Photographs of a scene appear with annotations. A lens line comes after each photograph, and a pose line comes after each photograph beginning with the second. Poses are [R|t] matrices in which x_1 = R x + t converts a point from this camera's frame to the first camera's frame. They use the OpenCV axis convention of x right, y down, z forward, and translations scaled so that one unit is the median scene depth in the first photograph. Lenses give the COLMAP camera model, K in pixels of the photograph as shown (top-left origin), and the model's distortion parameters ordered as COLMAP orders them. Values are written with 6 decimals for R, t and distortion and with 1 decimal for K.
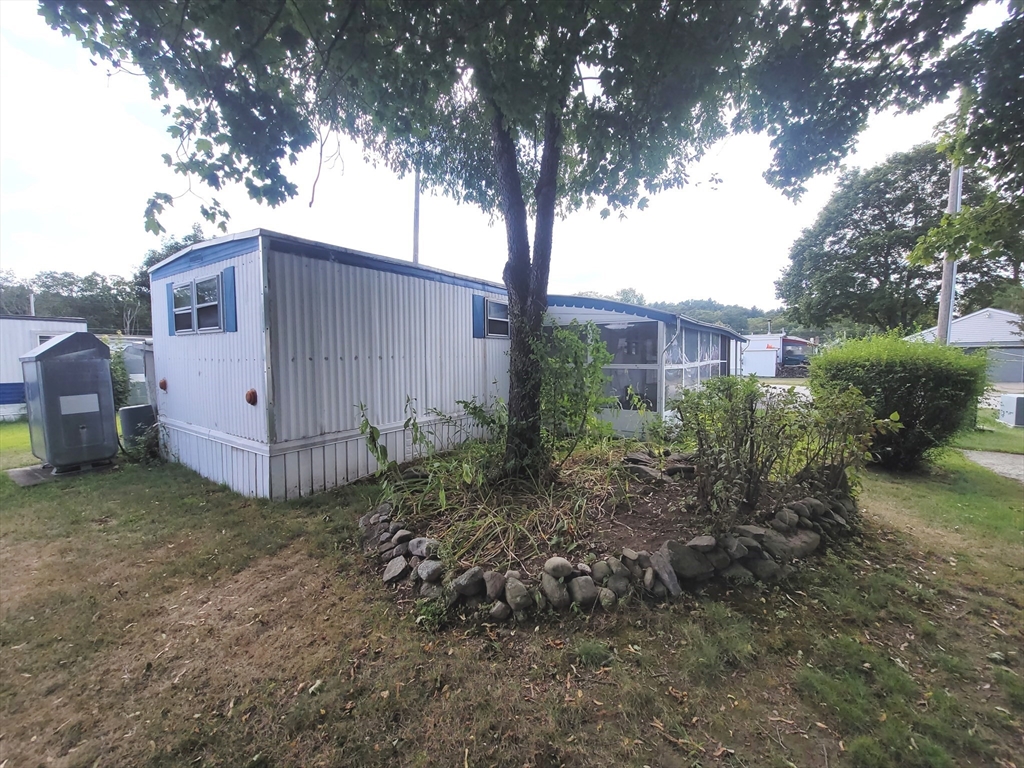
lens RADIAL K [[418.4, 0, 506.8], [0, 418.4, 378.3], [0, 0, 1]] dist [-0.006009, 0.003447]
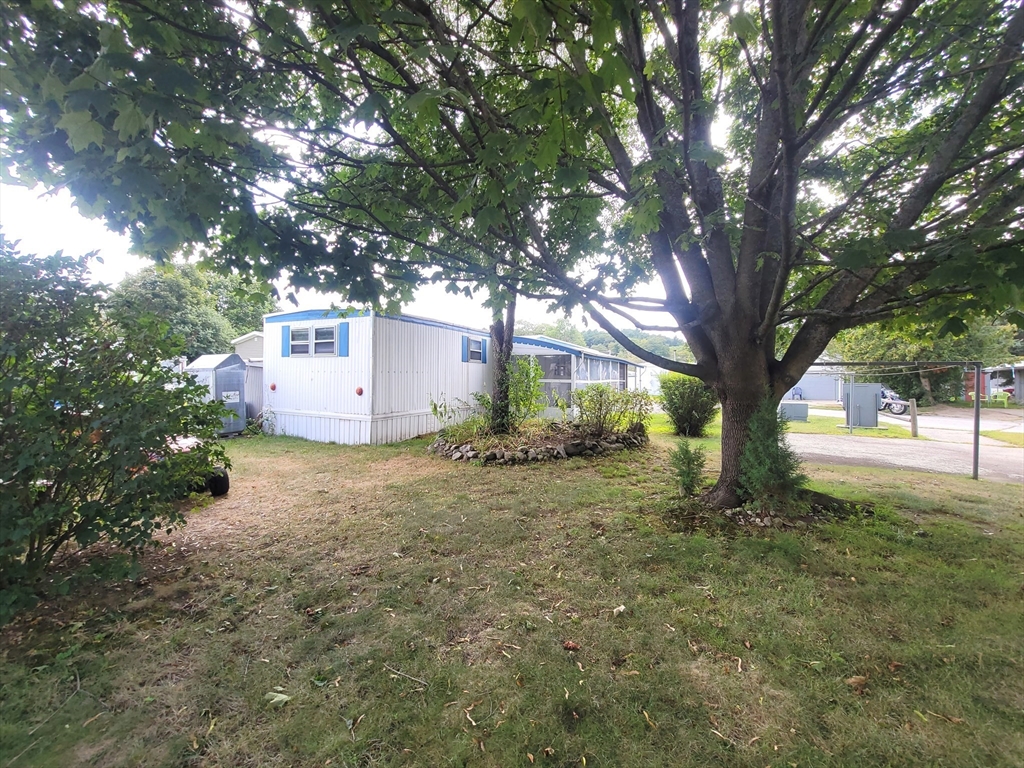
lens RADIAL K [[418.4, 0, 514.3], [0, 418.4, 384.4], [0, 0, 1]] dist [-0.006009, 0.003447]
pose [[0.986575, 0.012510, 0.162830, -0.214102], [-0.005972, 0.999158, -0.040584, 0.083780], [-0.163201, 0.039066, 0.985819, -0.952291]]
